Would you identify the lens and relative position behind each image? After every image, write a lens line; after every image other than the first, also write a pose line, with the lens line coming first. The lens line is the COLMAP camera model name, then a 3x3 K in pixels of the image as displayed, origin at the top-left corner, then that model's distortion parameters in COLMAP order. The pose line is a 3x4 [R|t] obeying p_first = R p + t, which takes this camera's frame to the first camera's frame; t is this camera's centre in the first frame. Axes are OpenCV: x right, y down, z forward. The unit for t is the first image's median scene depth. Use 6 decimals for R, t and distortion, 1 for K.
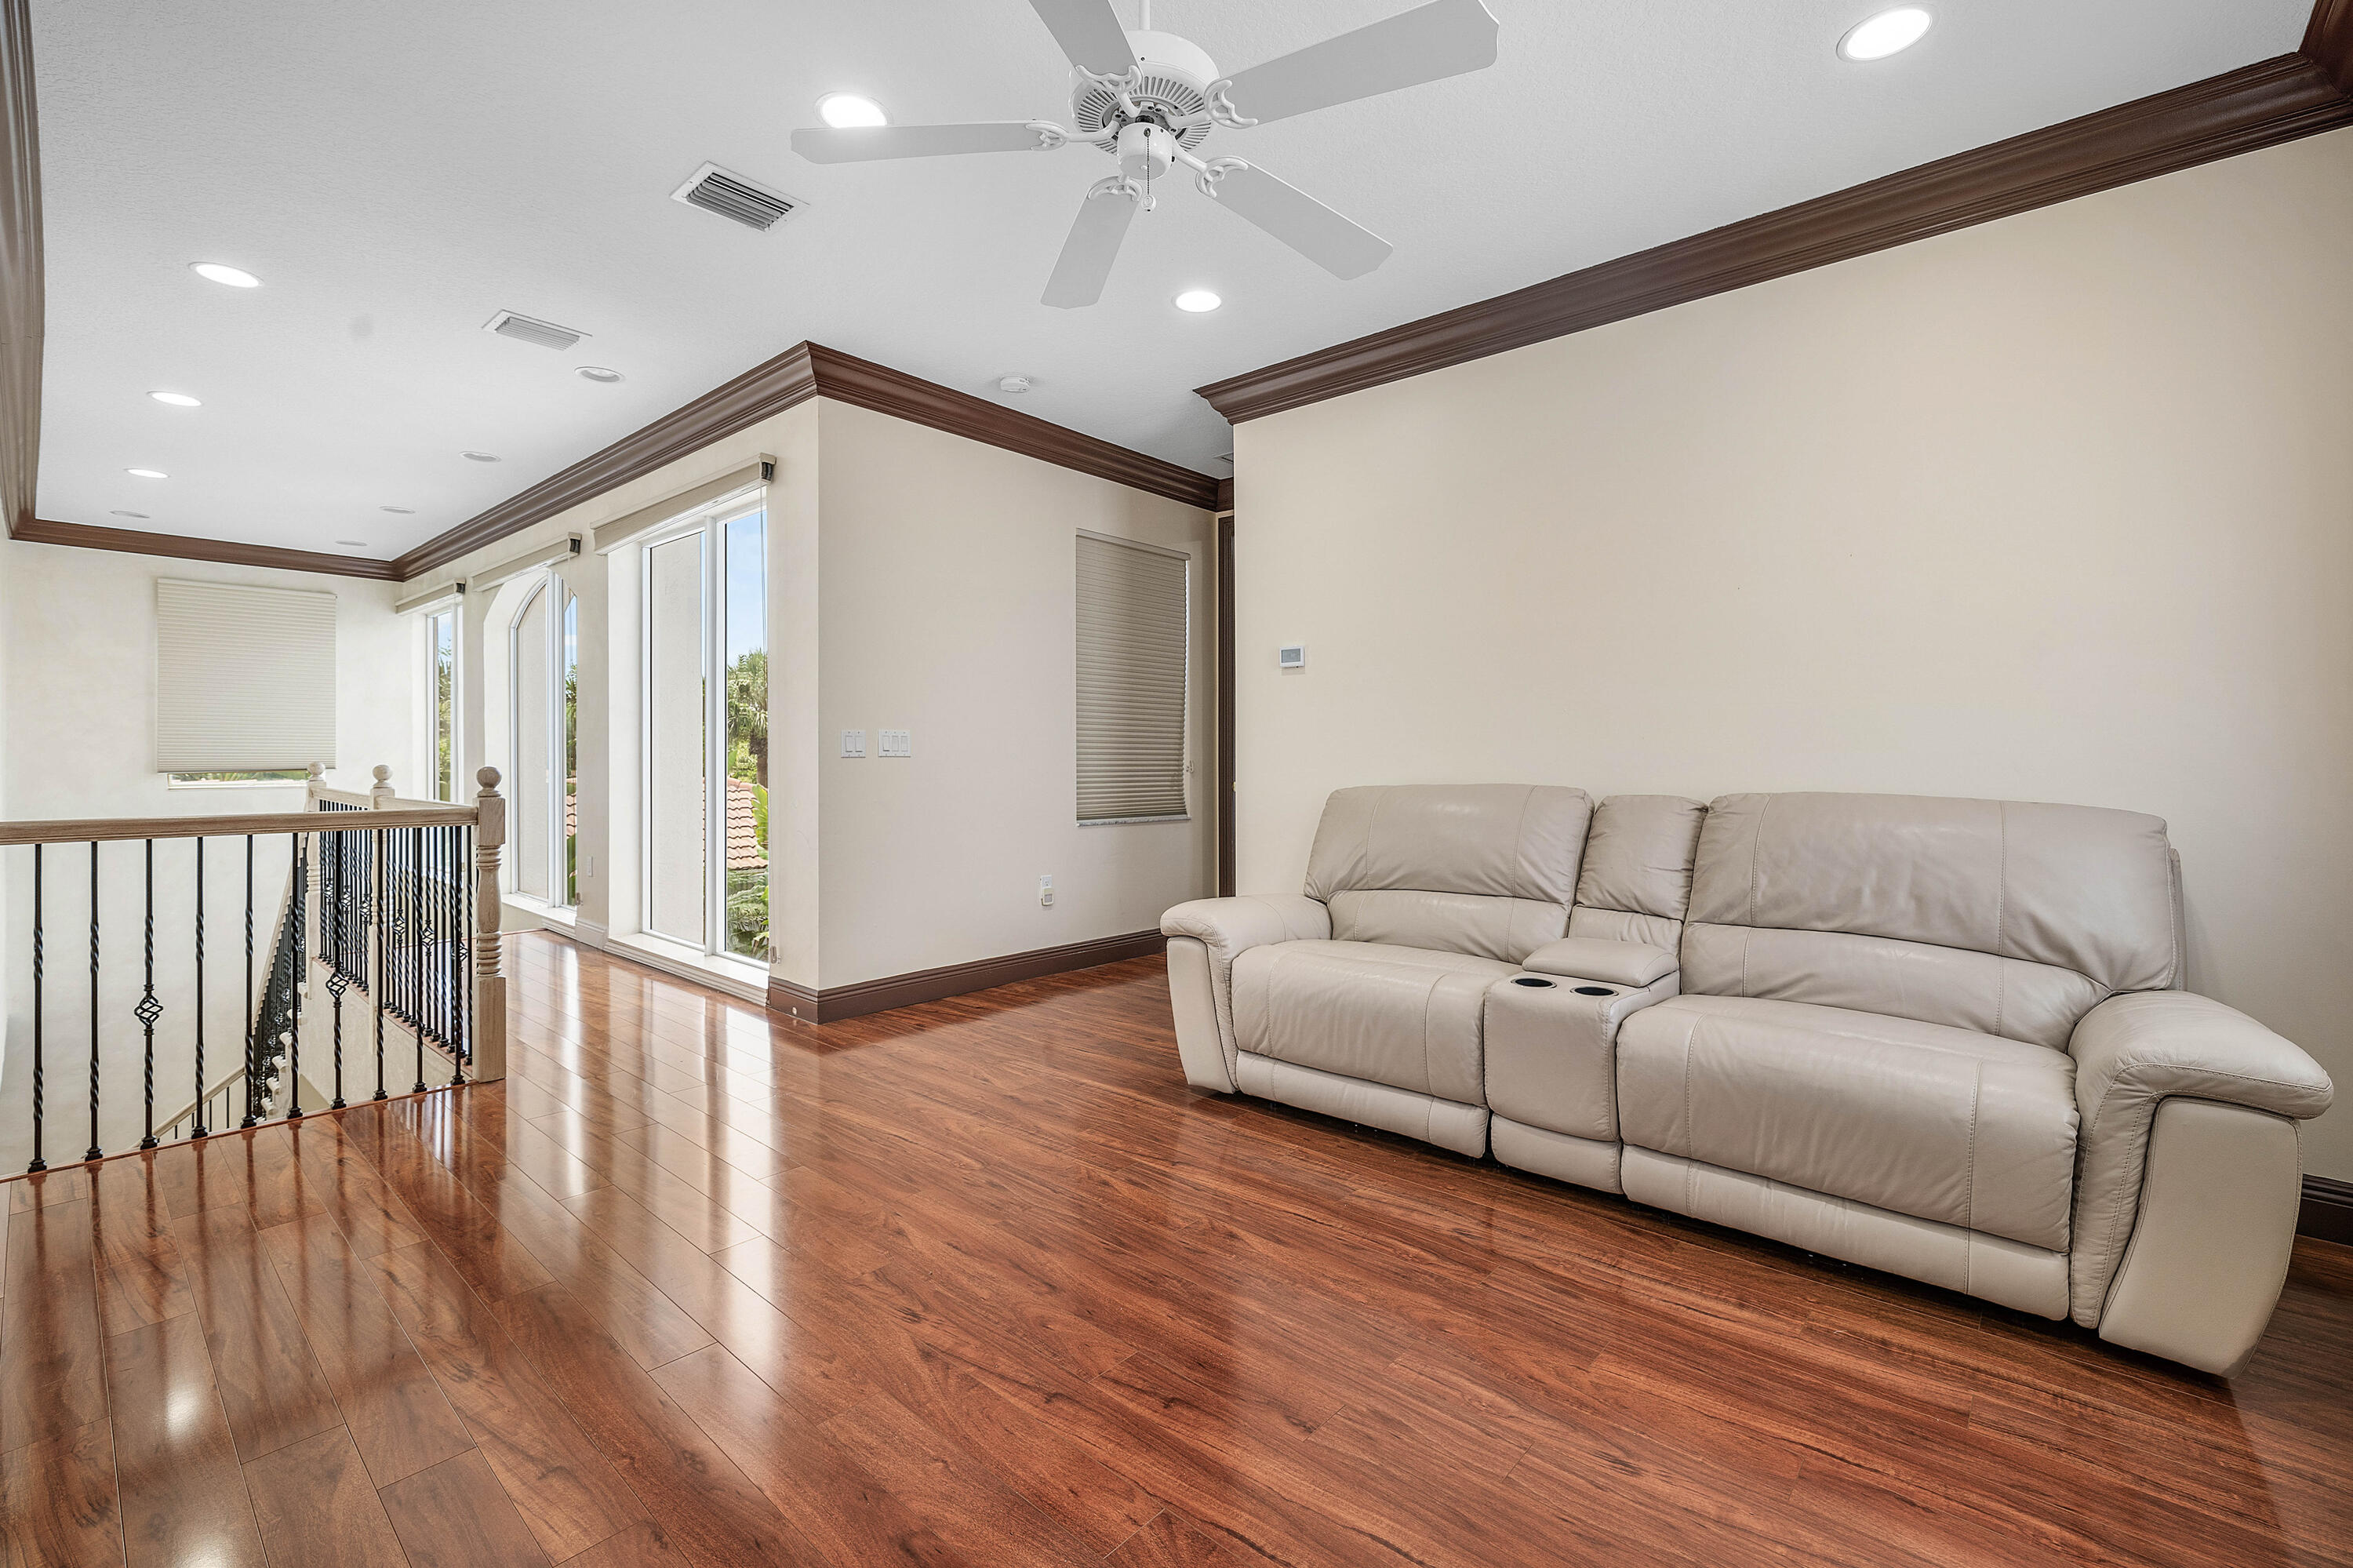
lens RADIAL K [[990.5, 0, 1176.5], [0, 990.5, 784.0], [0, 0, 1]] dist [0.001153, 0.000055]
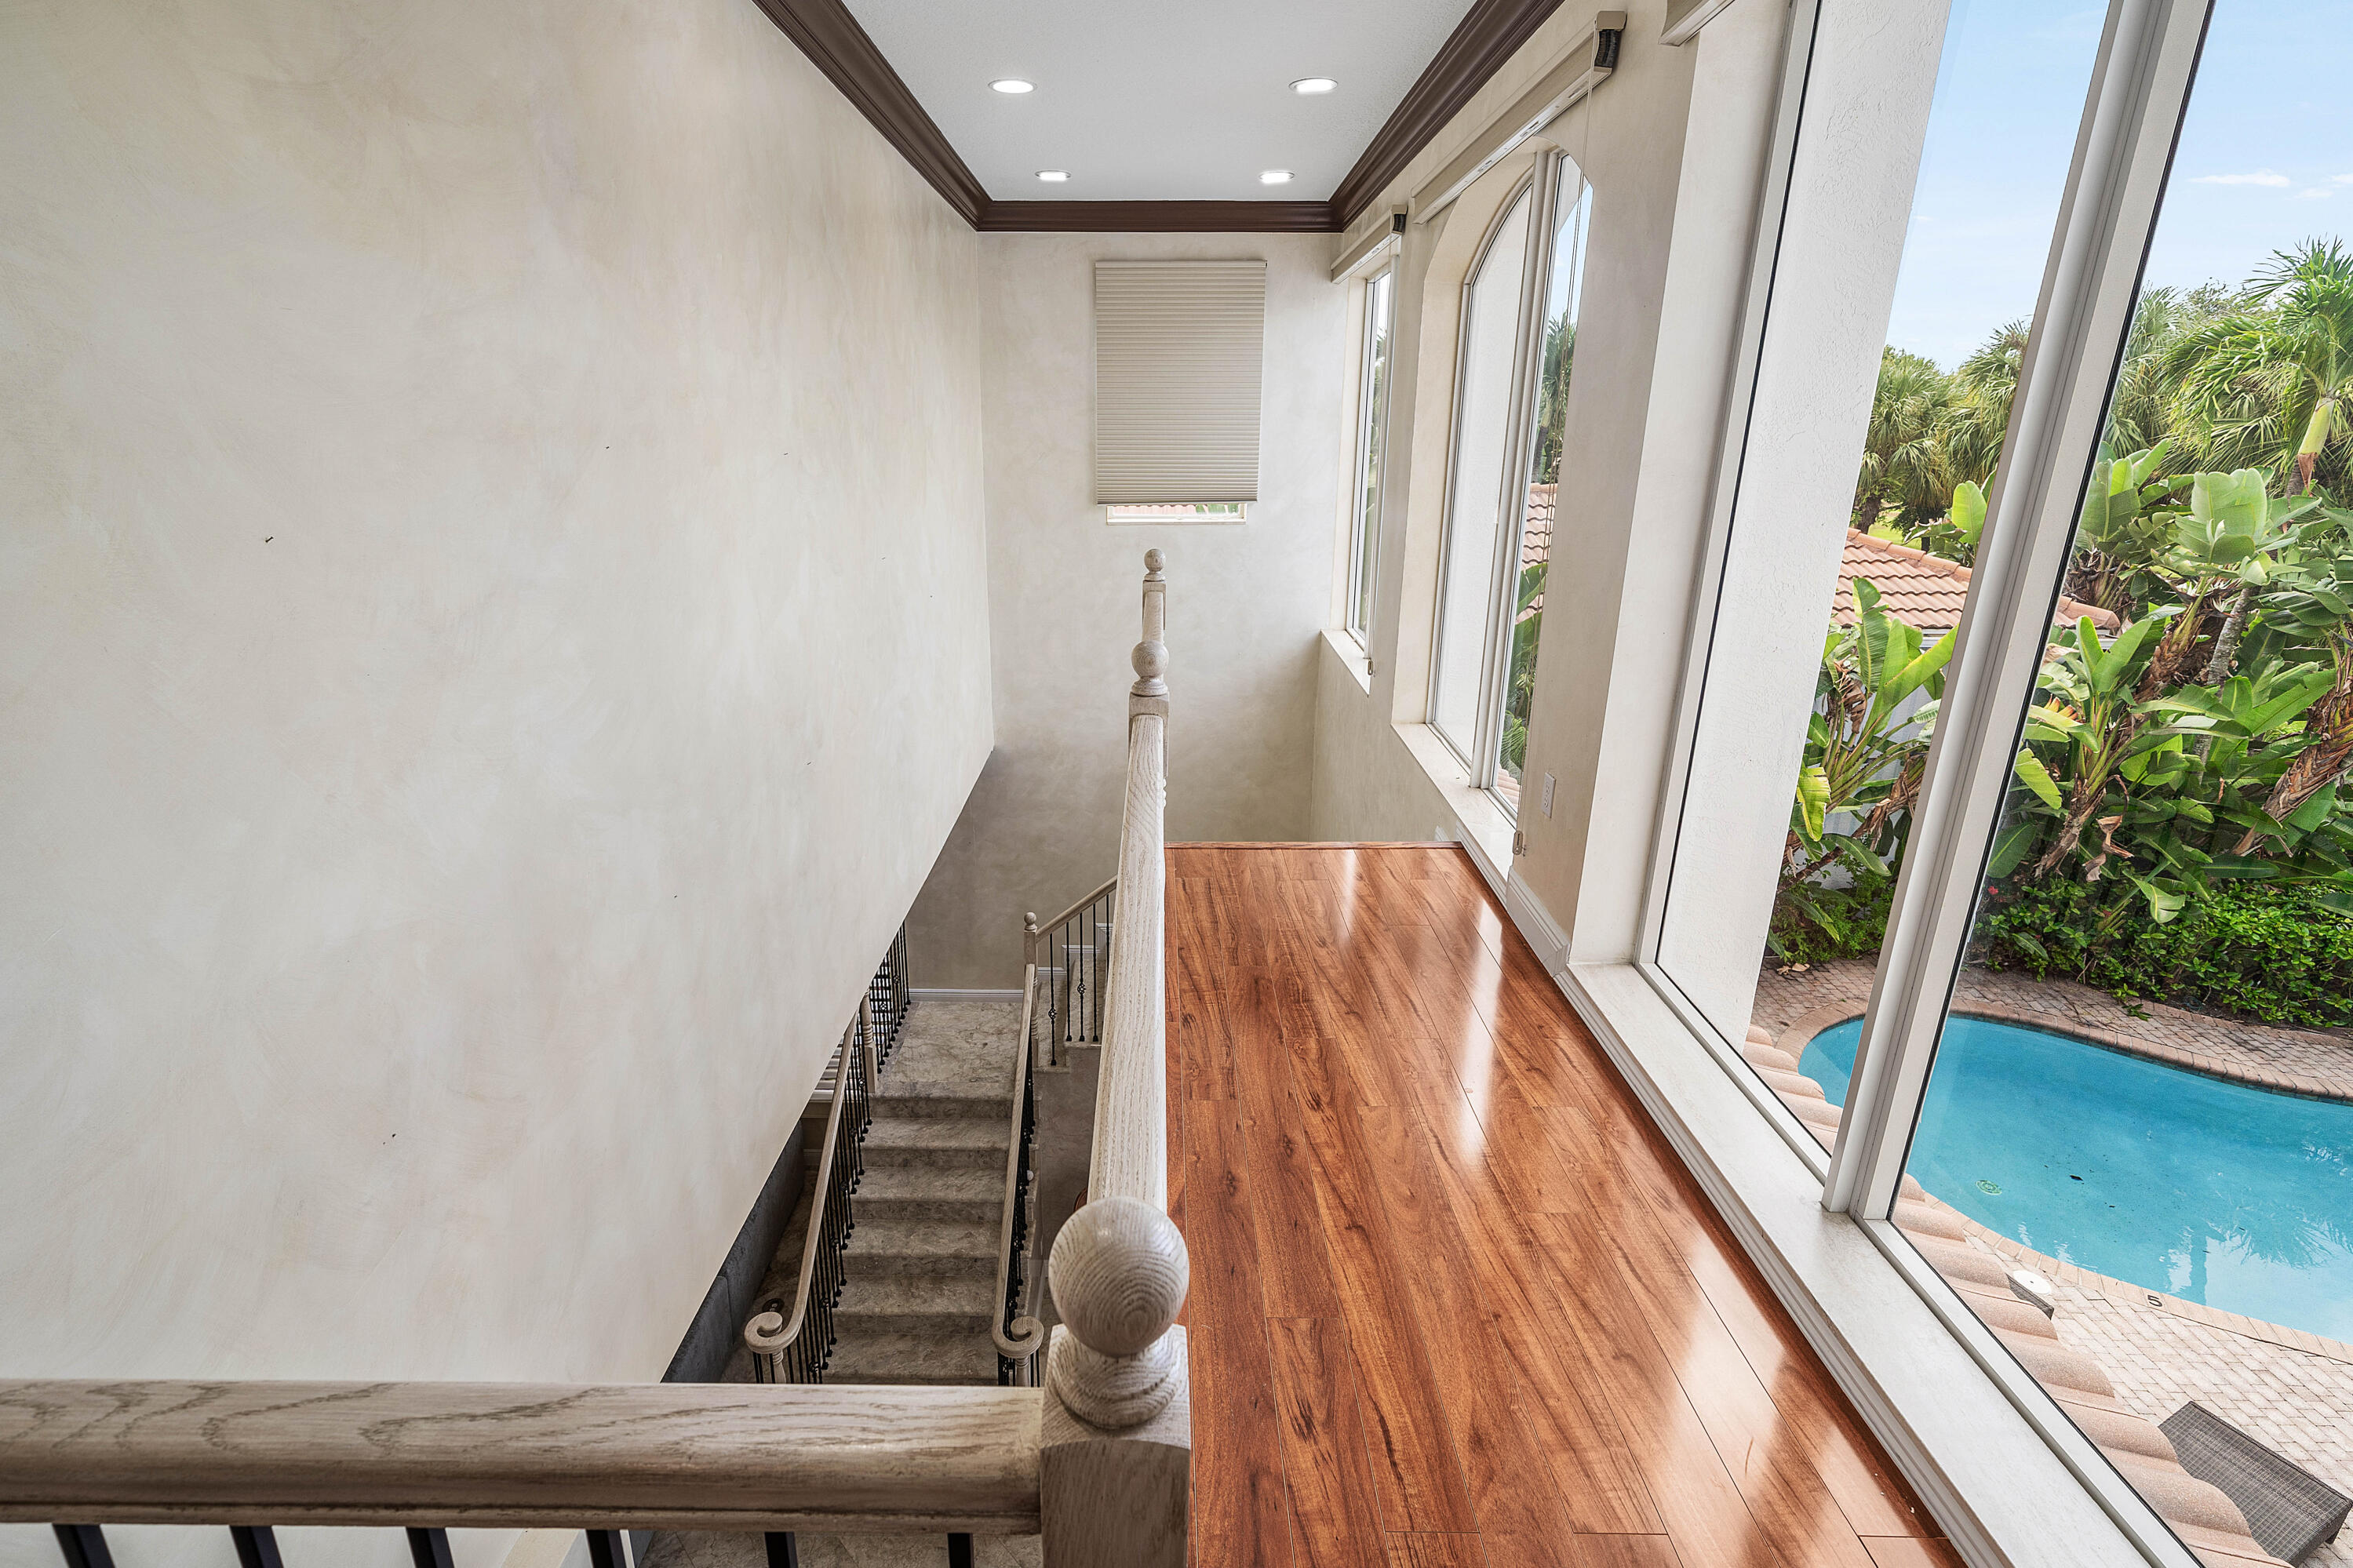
lens RADIAL K [[1054.1, 0, 1176.5], [0, 1054.1, 784.0], [0, 0, 1]] dist [0.000130, -0.000010]
pose [[0.657469, 0.240929, -0.713924, -0.278582], [-0.018413, 0.952355, 0.304435, -0.067486], [0.753256, -0.187011, 0.630581, 0.438509]]
